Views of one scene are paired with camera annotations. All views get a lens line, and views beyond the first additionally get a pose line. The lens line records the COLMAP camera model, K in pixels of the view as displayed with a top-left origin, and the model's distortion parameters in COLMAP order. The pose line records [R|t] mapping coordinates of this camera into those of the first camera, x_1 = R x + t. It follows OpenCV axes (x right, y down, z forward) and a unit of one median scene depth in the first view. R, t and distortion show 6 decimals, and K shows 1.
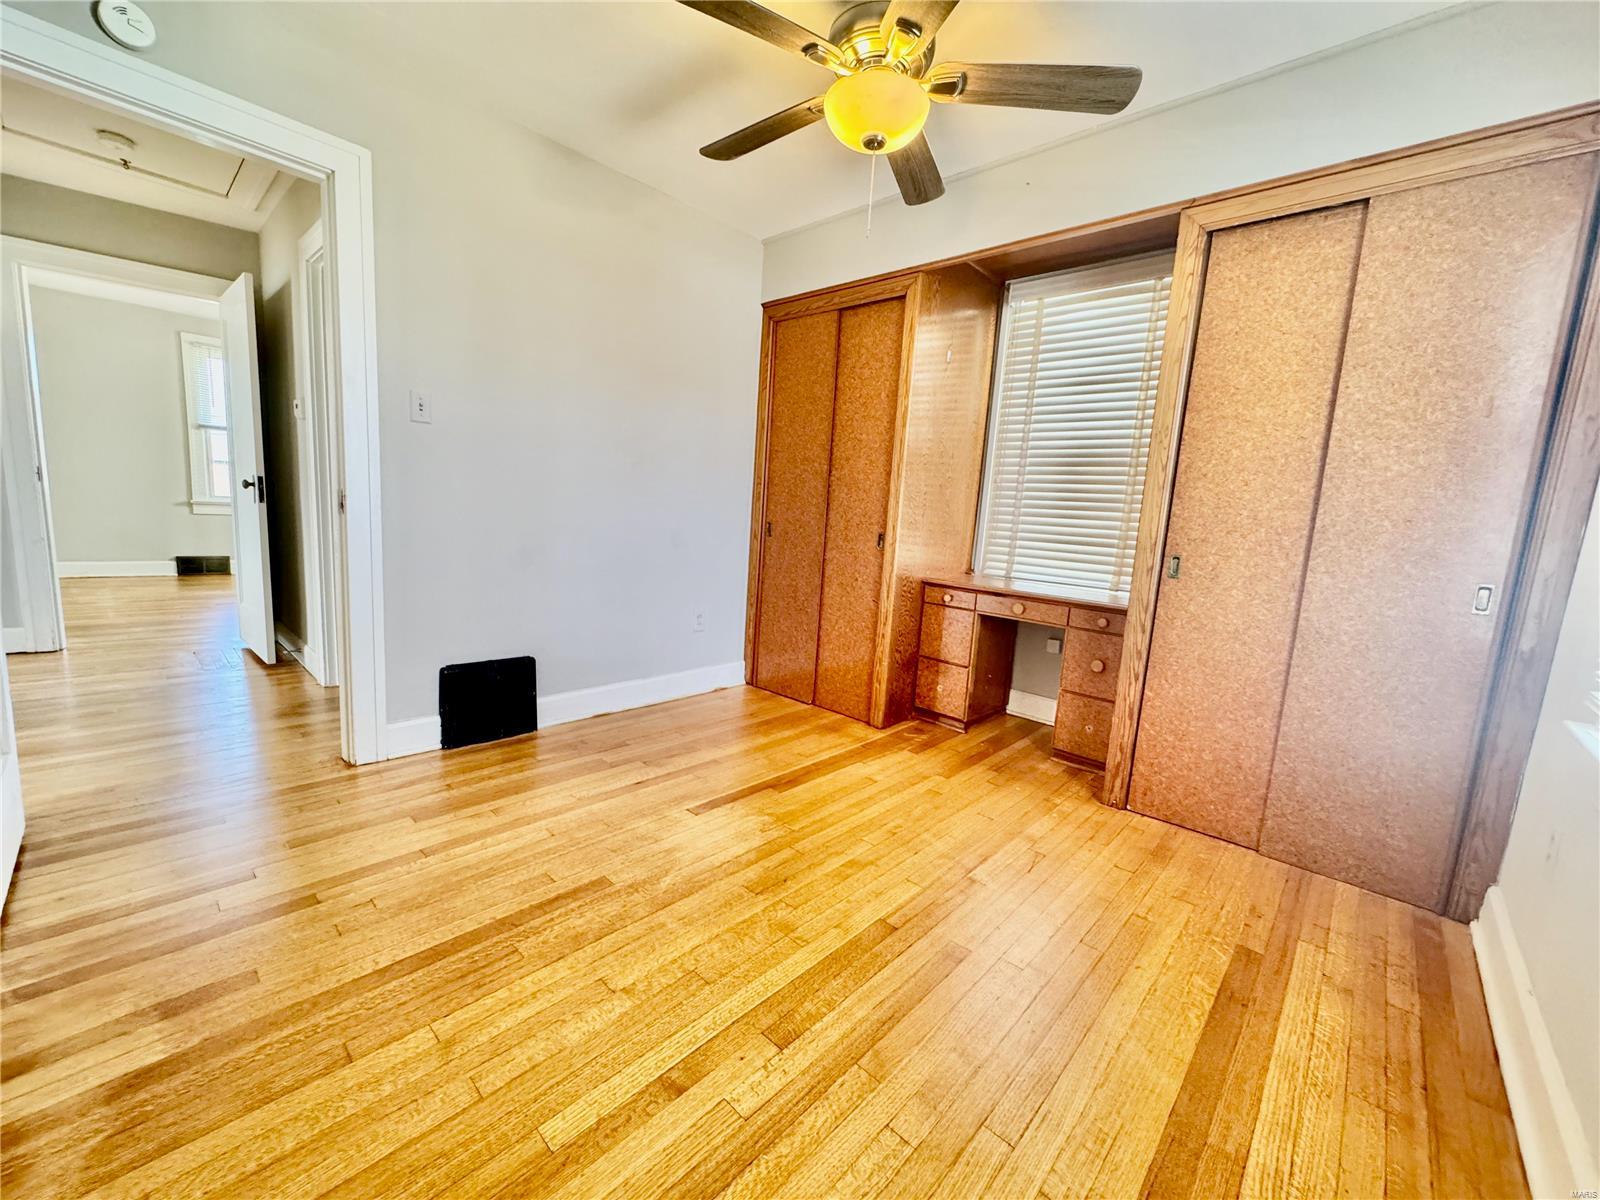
lens RADIAL K [[637.1, 0, 800.4], [0, 637.1, 600.7], [0, 0, 1]] dist [-0.000001, 0.000073]
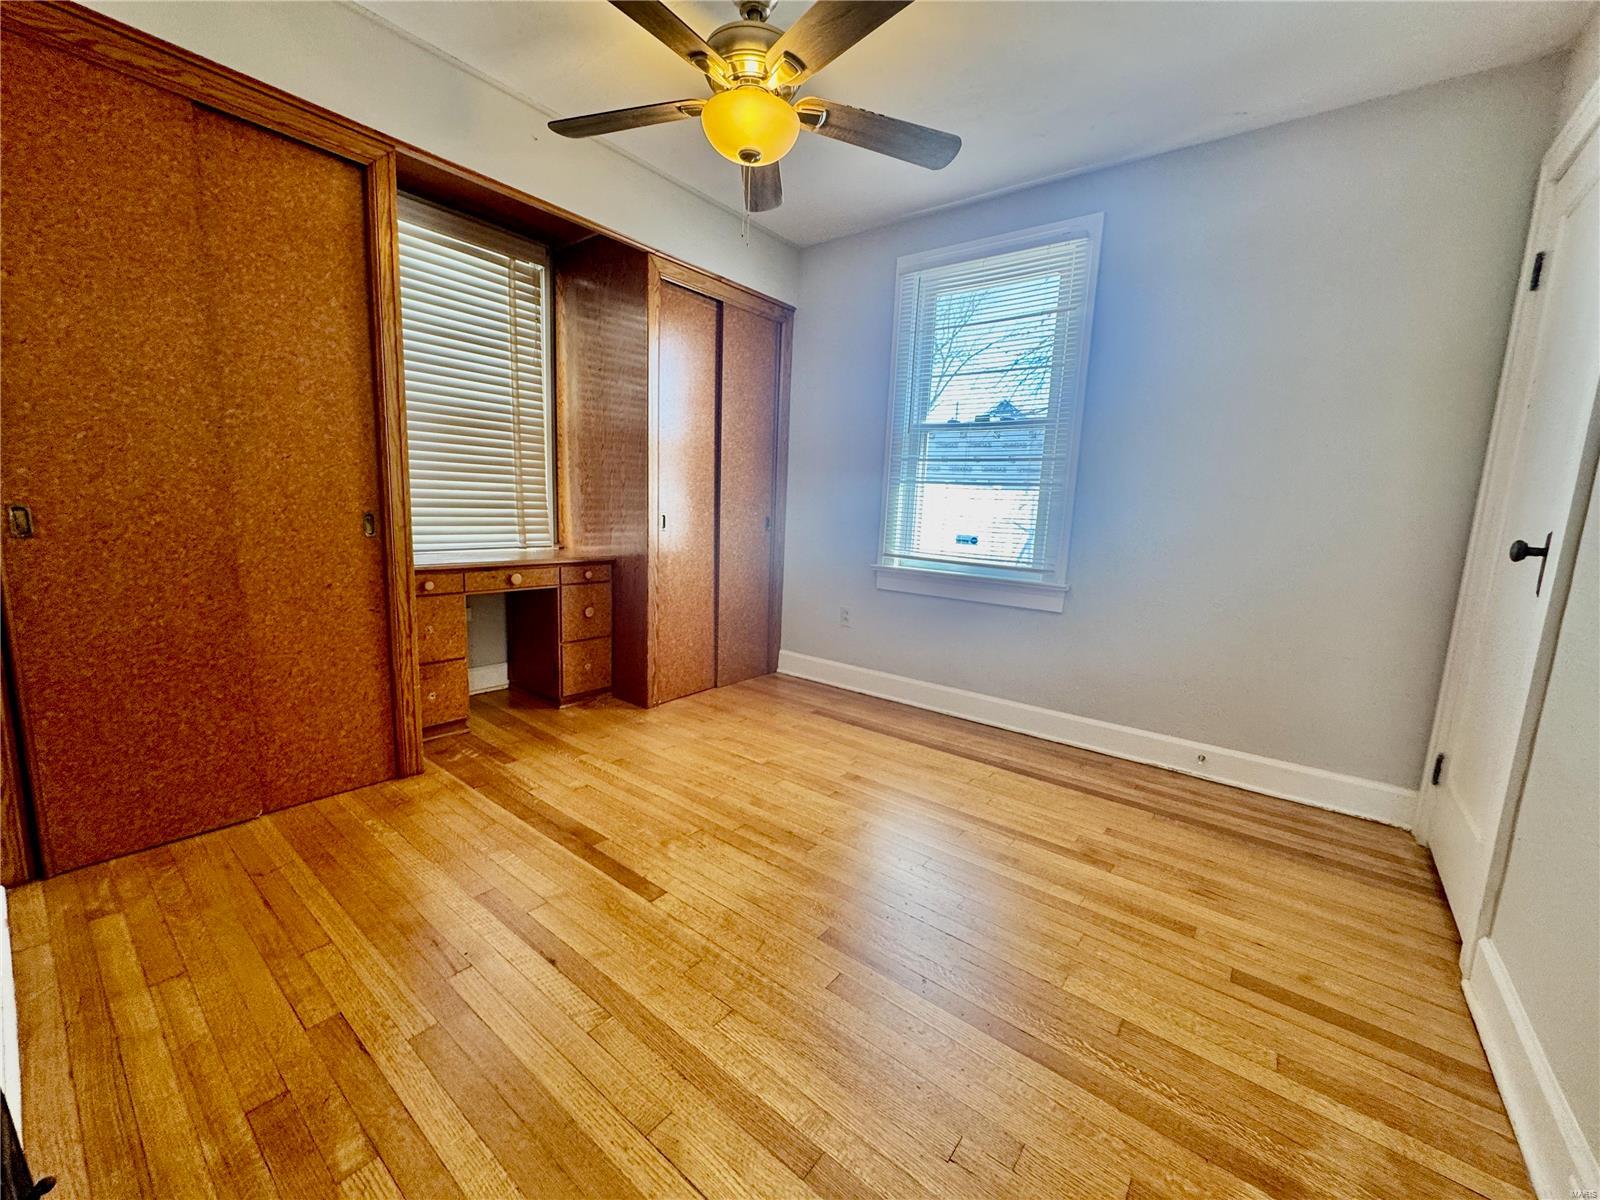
lens RADIAL K [[637.1, 0, 800.4], [0, 637.1, 600.7], [0, 0, 1]] dist [-0.000001, 0.000073]
pose [[-0.073473, -0.217120, 0.973376, -0.717823], [0.096129, 0.969927, 0.223606, -0.146193], [-0.992653, 0.109999, -0.050392, 0.688662]]
